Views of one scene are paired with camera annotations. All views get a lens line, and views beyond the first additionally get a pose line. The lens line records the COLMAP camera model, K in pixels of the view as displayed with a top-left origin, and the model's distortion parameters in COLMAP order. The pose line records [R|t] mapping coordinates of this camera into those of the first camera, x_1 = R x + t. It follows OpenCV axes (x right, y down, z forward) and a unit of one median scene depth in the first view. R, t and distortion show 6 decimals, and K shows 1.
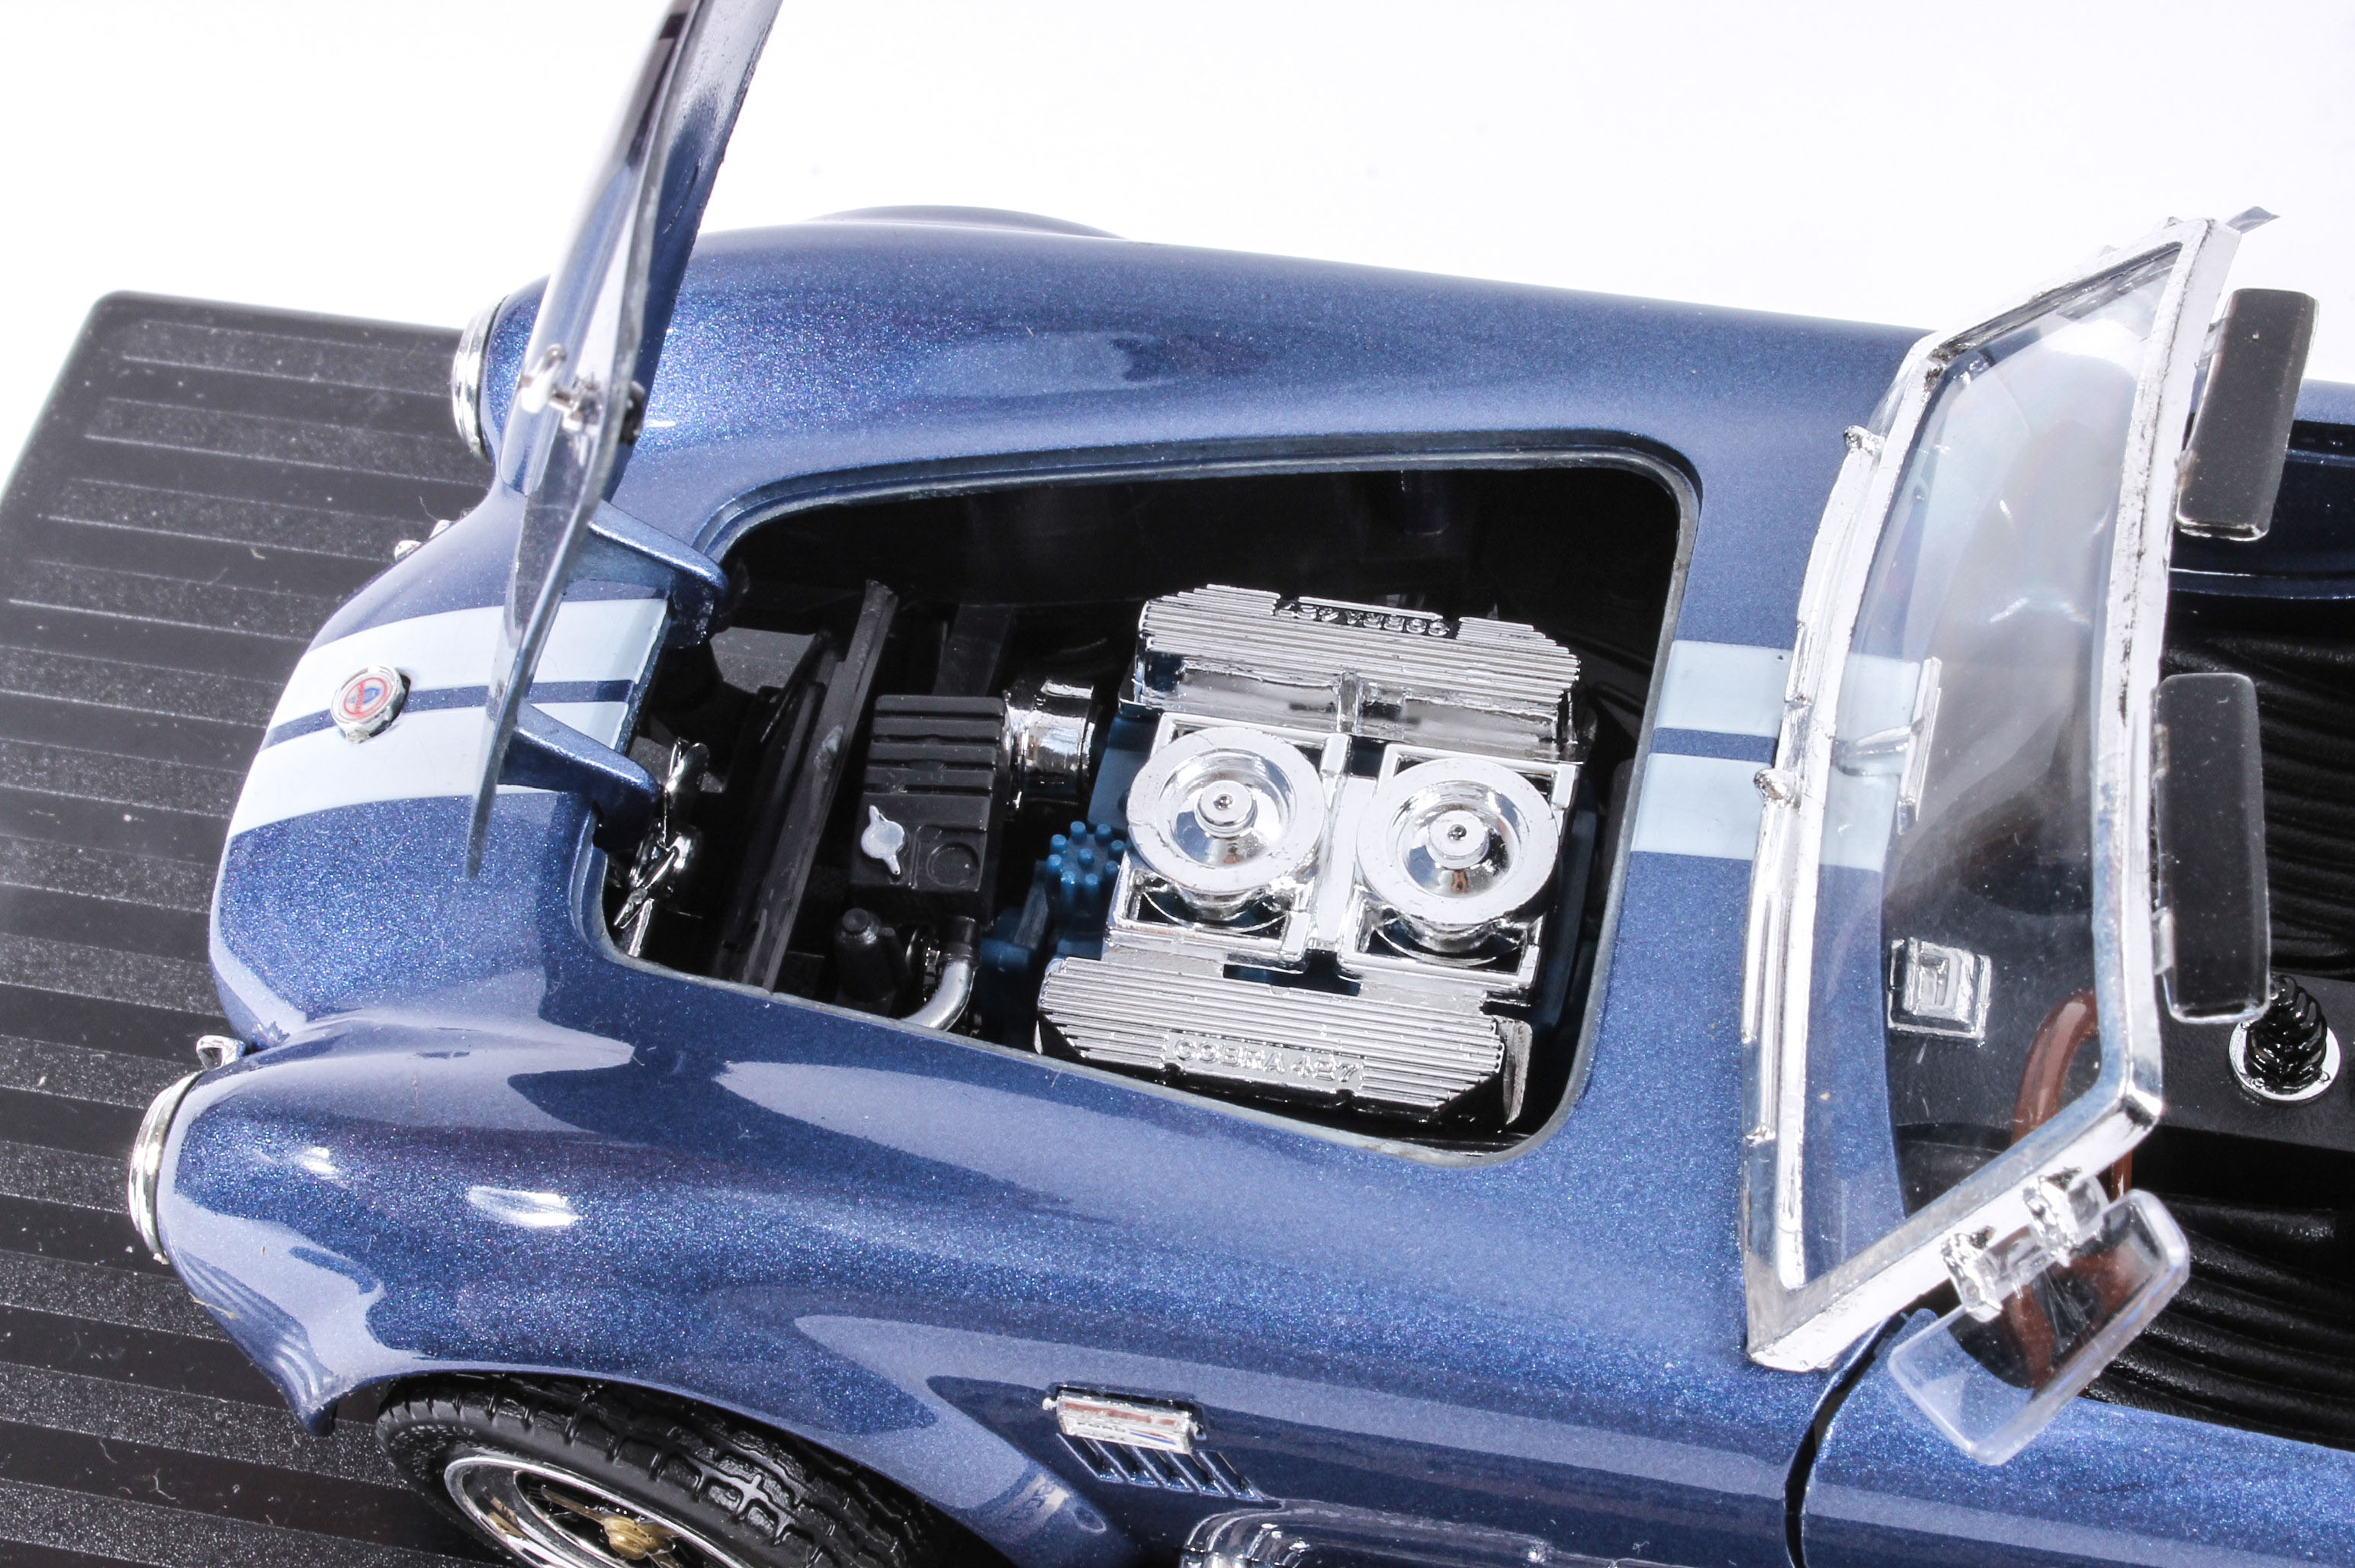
lens RADIAL K [[4342.8, 0, 1139.5], [0, 4342.8, 815.8], [0, 0, 1]] dist [-0.004548, 0.000000]
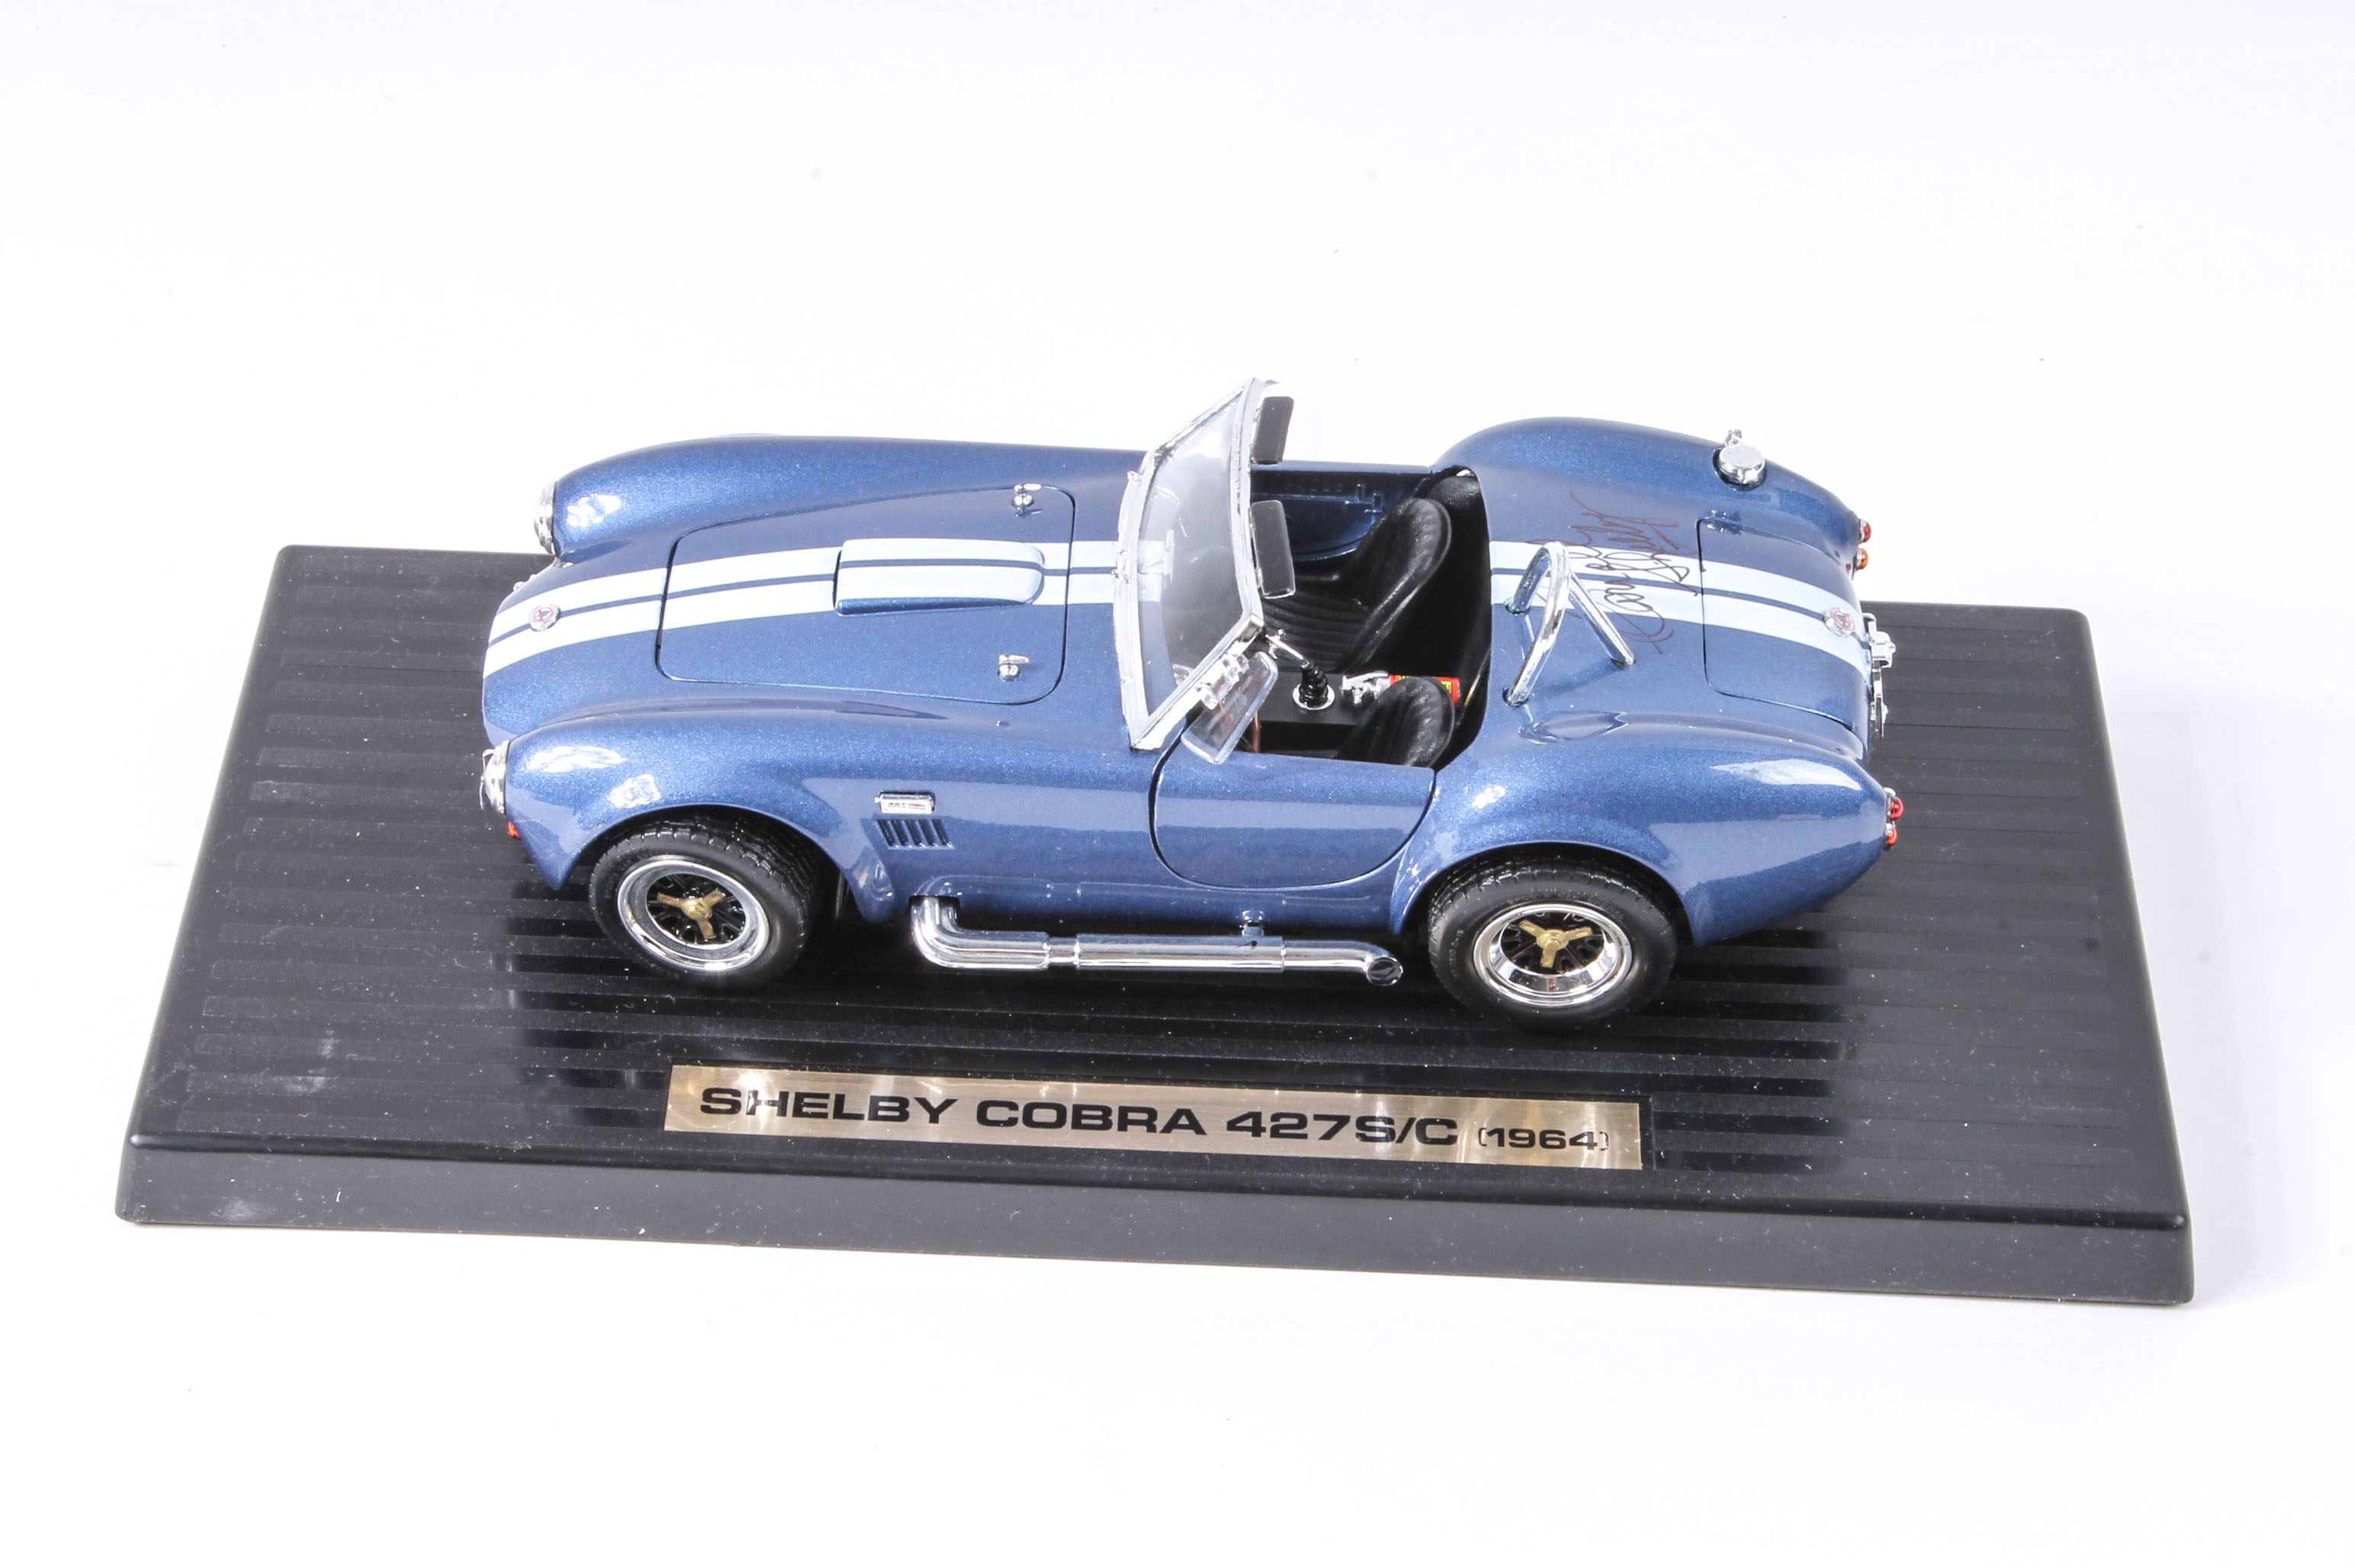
lens RADIAL K [[5530.6, 0, 1191.2], [0, 5530.6, 790.4], [0, 0, 1]] dist [0.098760, 0.000000]
pose [[0.974930, -0.043232, 0.218269, -0.598937], [0.093452, 0.969791, -0.225329, 0.951458], [-0.201934, 0.240078, 0.949518, -2.378028]]
